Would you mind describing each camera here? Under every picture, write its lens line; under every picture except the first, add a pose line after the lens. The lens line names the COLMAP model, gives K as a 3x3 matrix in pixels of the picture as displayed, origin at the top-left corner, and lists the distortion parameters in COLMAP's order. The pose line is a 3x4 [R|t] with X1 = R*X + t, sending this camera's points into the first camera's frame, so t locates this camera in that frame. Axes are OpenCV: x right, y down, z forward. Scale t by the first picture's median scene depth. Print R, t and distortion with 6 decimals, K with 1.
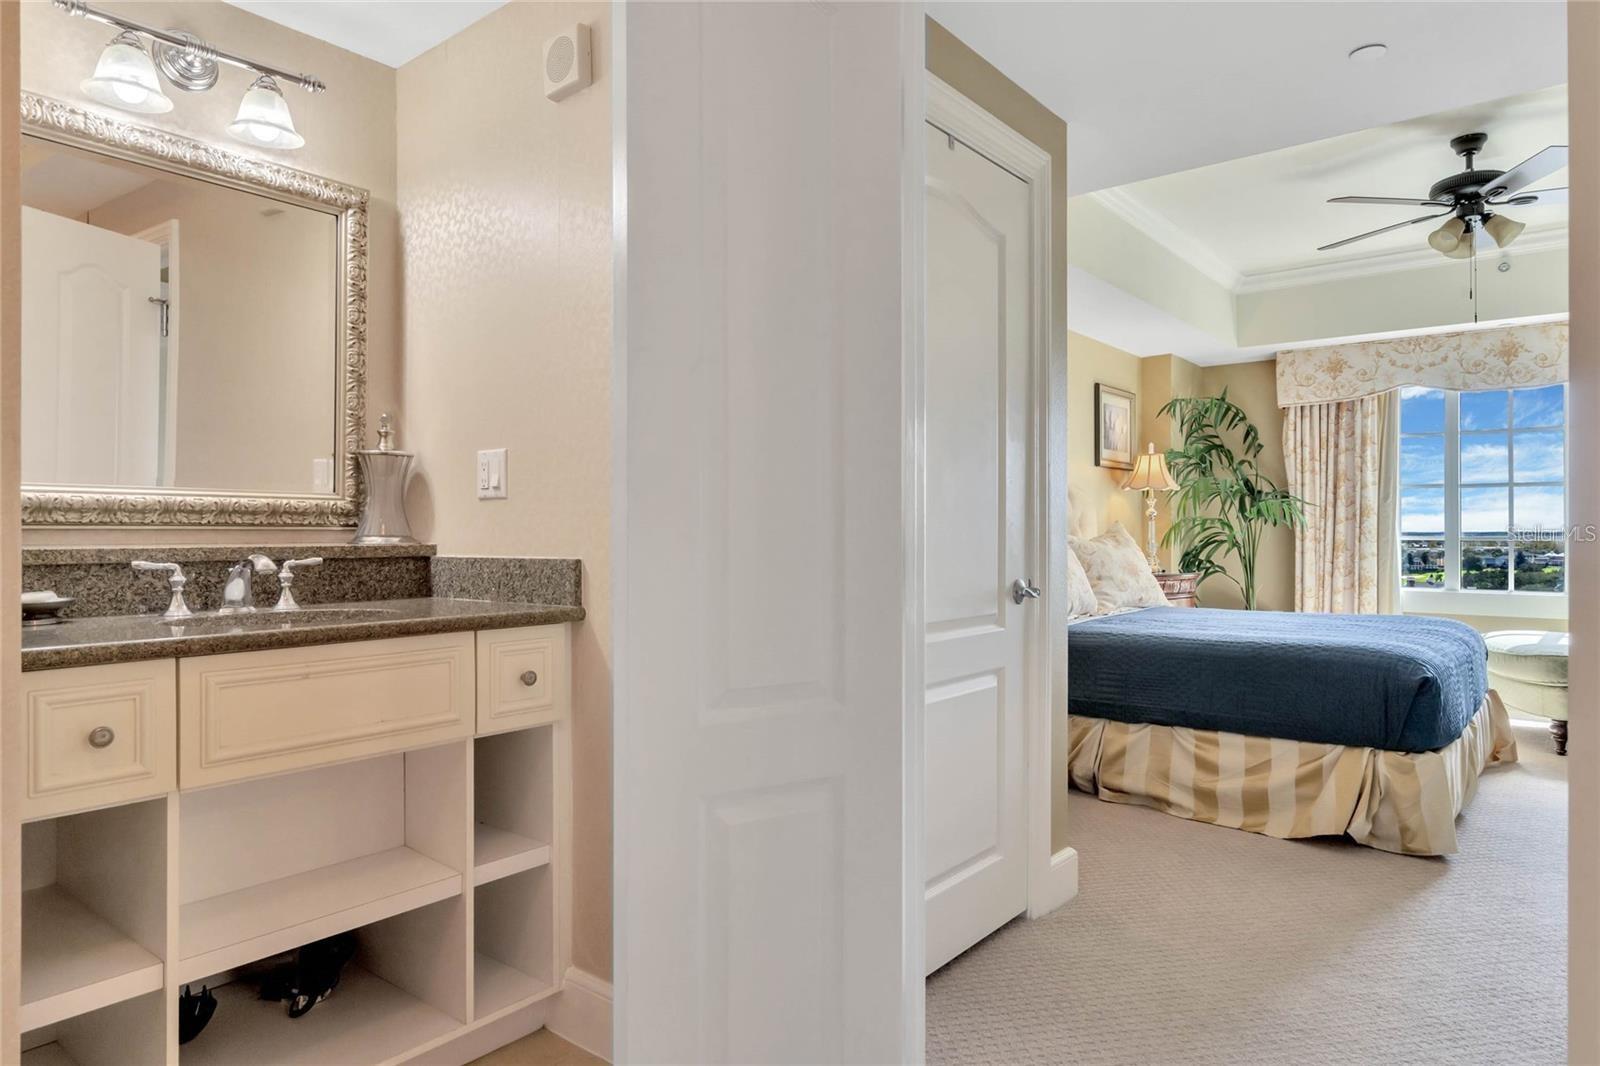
lens RADIAL K [[992.9, 0, 794.0], [0, 992.9, 534.9], [0, 0, 1]] dist [0.001470, -0.000356]
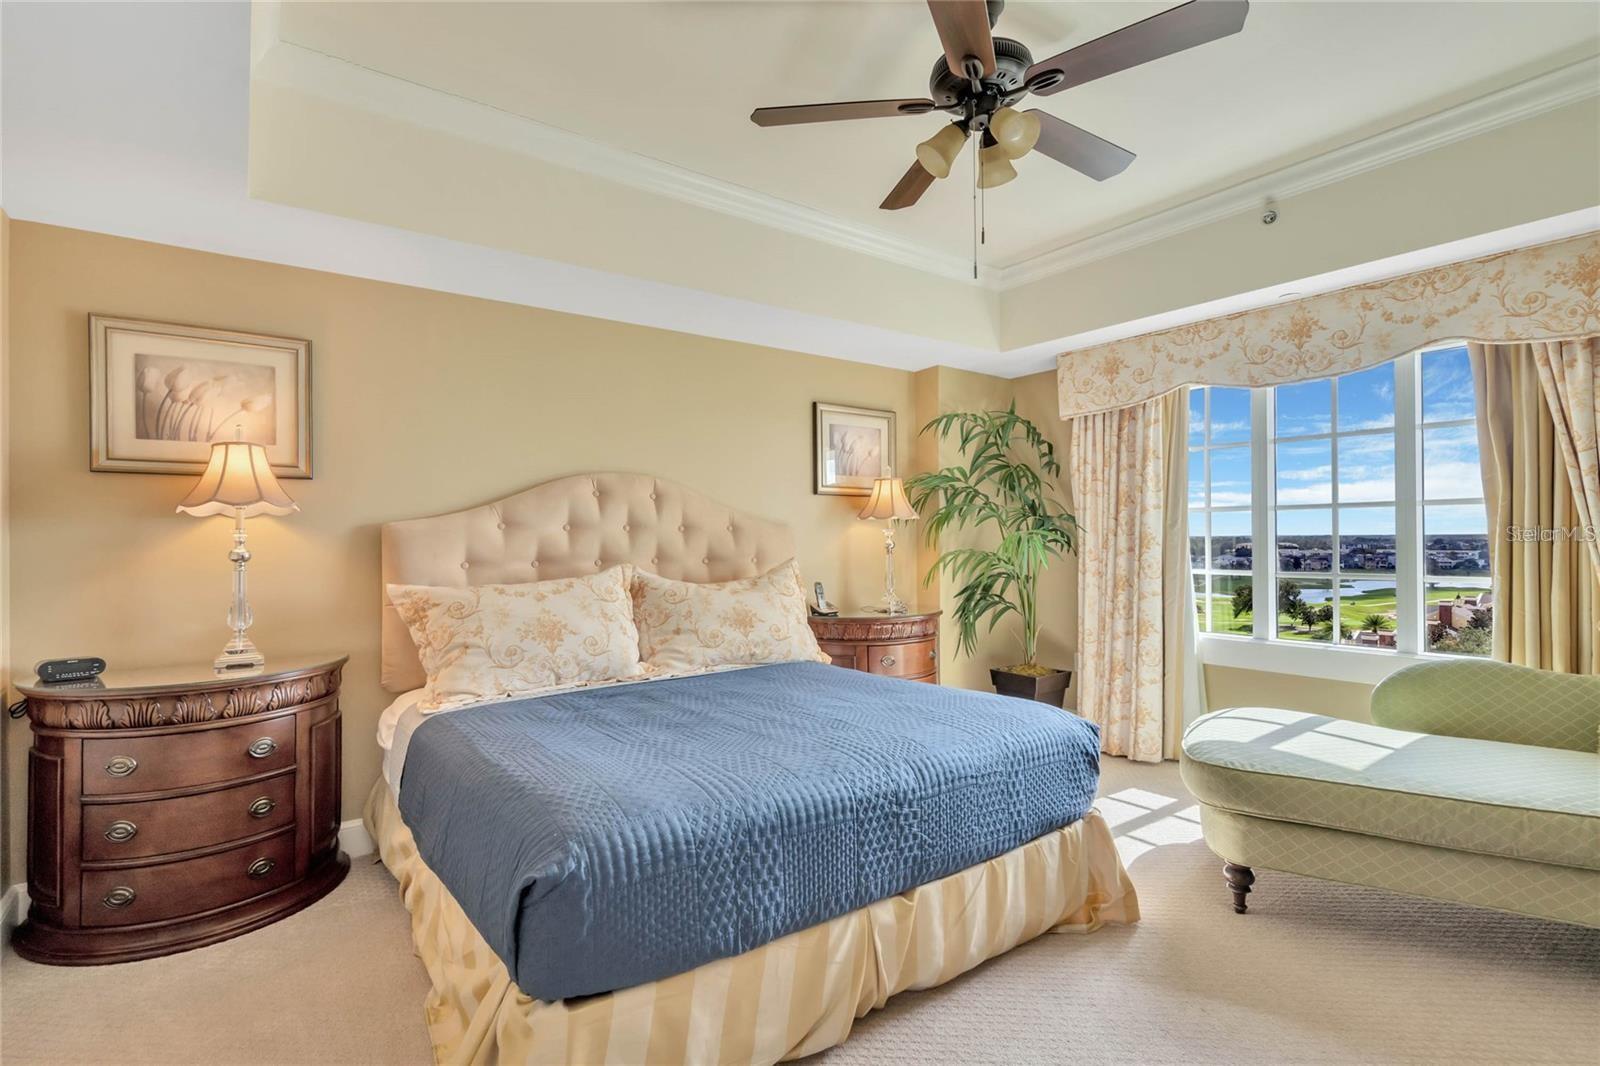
lens RADIAL K [[753.0, 0, 794.3], [0, 753.0, 544.6], [0, 0, 1]] dist [-0.005449, 0.002043]
pose [[0.962288, -0.003381, -0.272011, 0.461834], [0.005996, 0.999943, 0.008784, -0.027622], [0.271966, -0.010083, 0.962254, 0.317663]]
